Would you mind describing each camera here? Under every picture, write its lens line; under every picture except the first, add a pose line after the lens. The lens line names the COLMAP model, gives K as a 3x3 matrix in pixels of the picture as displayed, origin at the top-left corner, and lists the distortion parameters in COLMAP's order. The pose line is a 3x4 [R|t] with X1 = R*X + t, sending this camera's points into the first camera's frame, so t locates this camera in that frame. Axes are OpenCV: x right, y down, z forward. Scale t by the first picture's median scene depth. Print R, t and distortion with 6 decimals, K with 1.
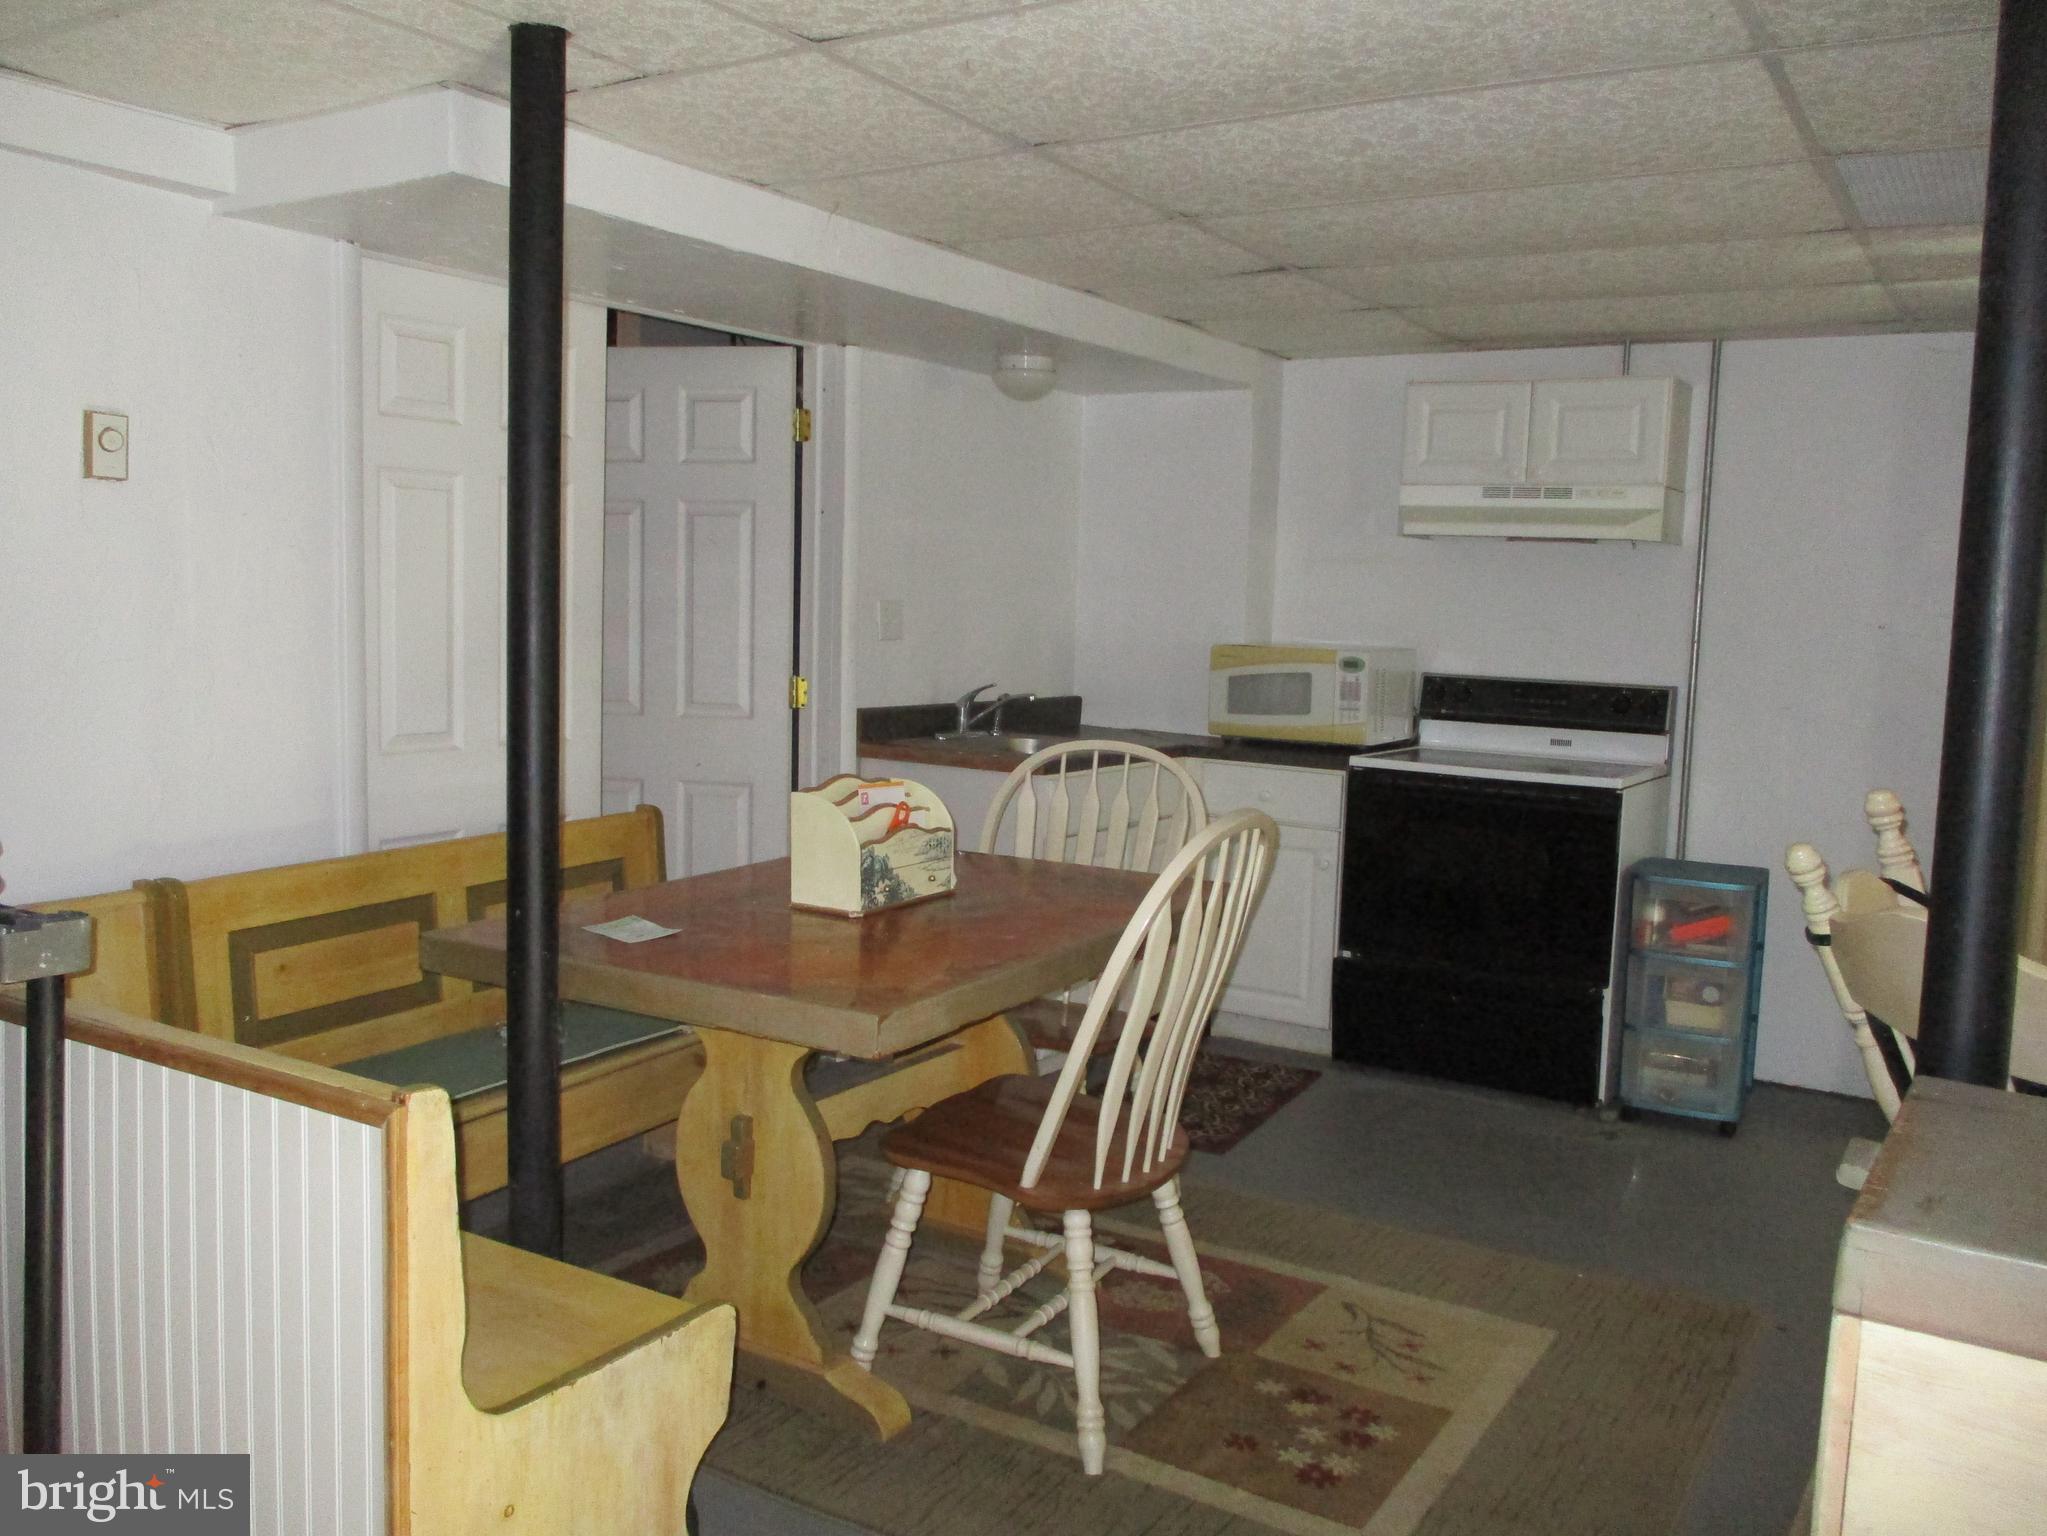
lens RADIAL K [[1705.1, 0, 1024.3], [0, 1705.1, 734.9], [0, 0, 1]] dist [0.001035, -0.015999]
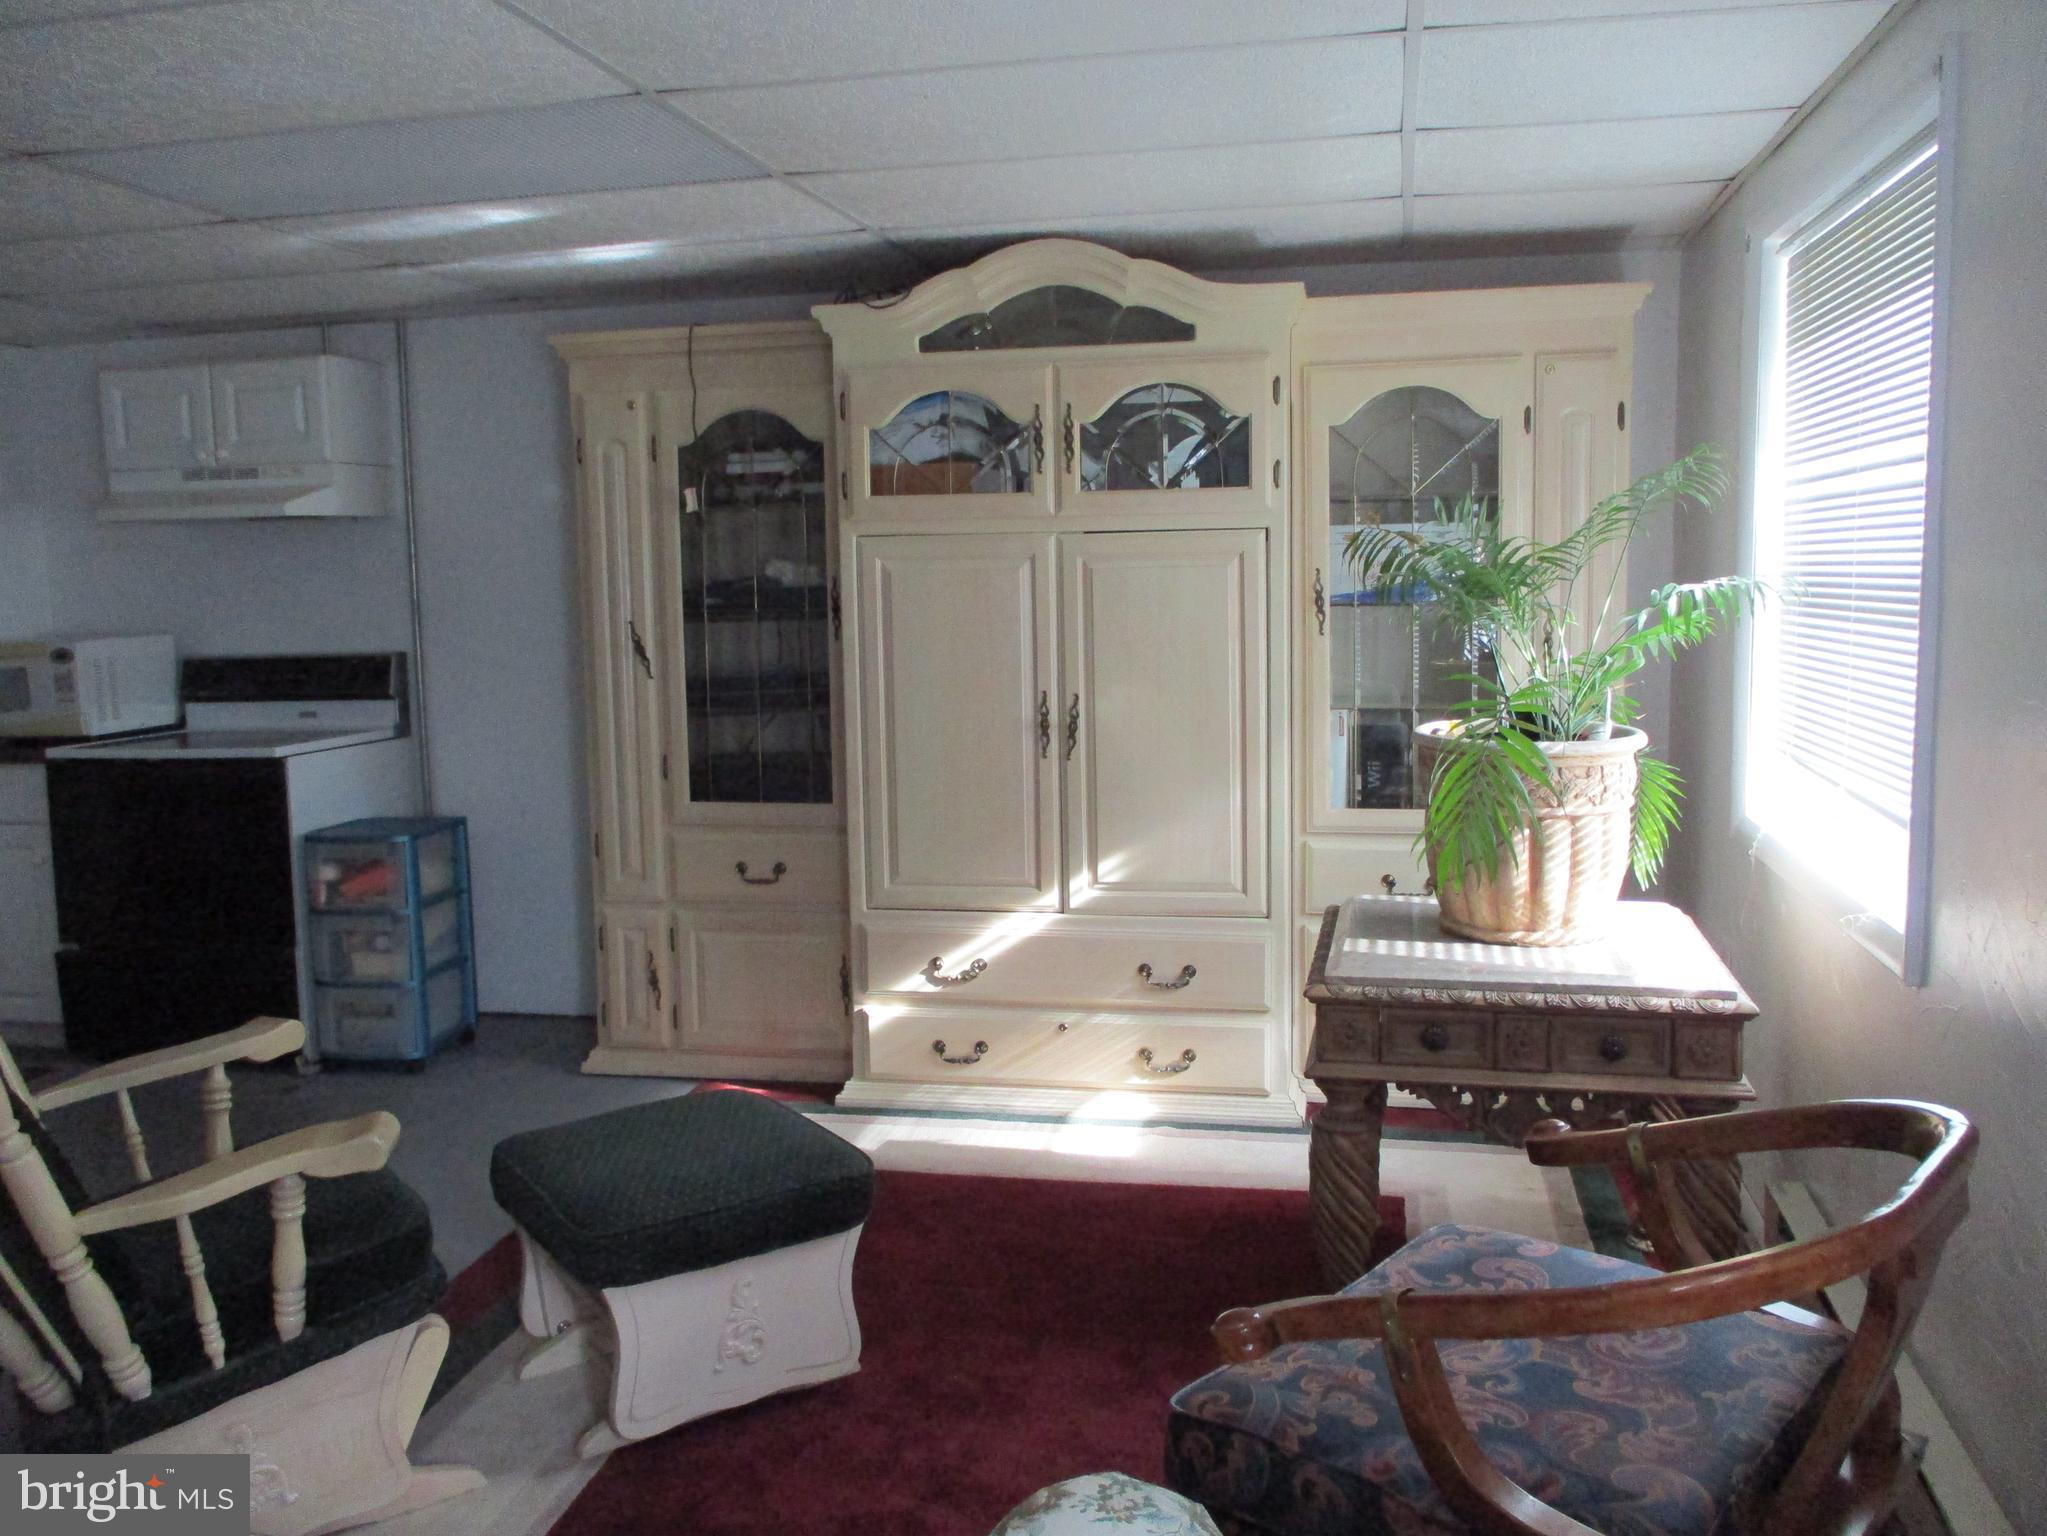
lens RADIAL K [[1705.1, 0, 1021.9], [0, 1705.1, 746.5], [0, 0, 1]] dist [0.001035, -0.015999]
pose [[0.943931, -0.094747, 0.316255, 0.401510], [0.086871, 0.995458, 0.038945, 0.021343], [-0.318509, -0.009288, 0.947874, -0.116885]]
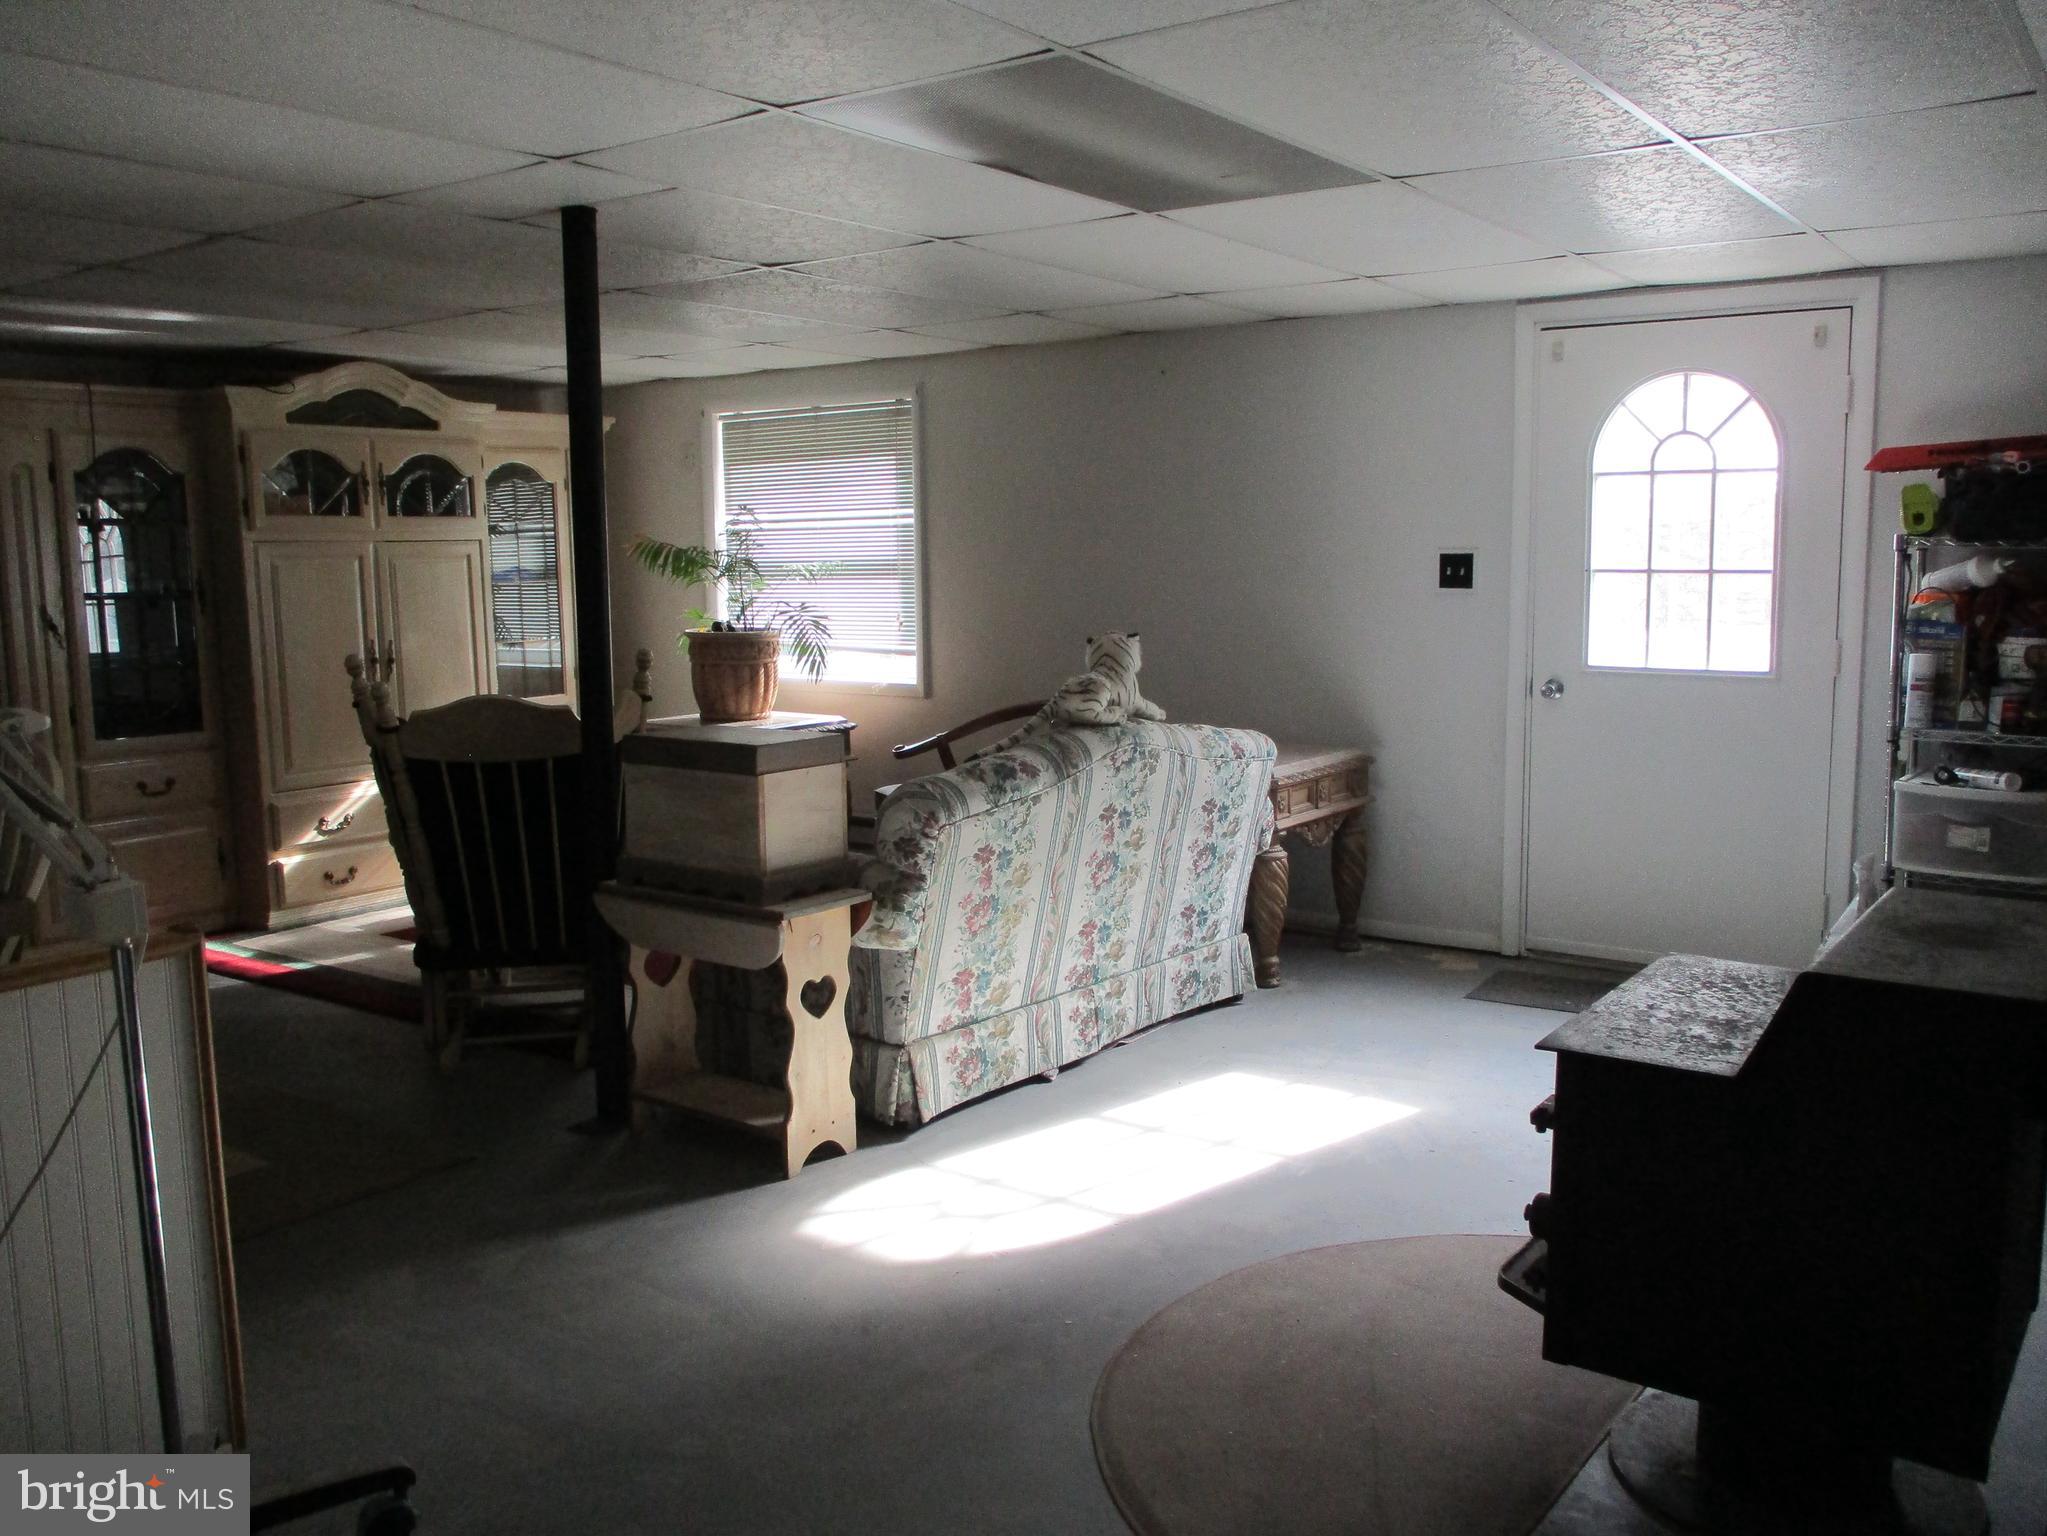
lens RADIAL K [[1705.1, 0, 1023.7], [0, 1705.1, 783.3], [0, 0, 1]] dist [0.001035, -0.015999]
pose [[0.088793, -0.178617, 0.979904, -0.840306], [0.107812, 0.979733, 0.168816, -0.045051], [-0.990198, 0.090656, 0.106251, 0.063425]]
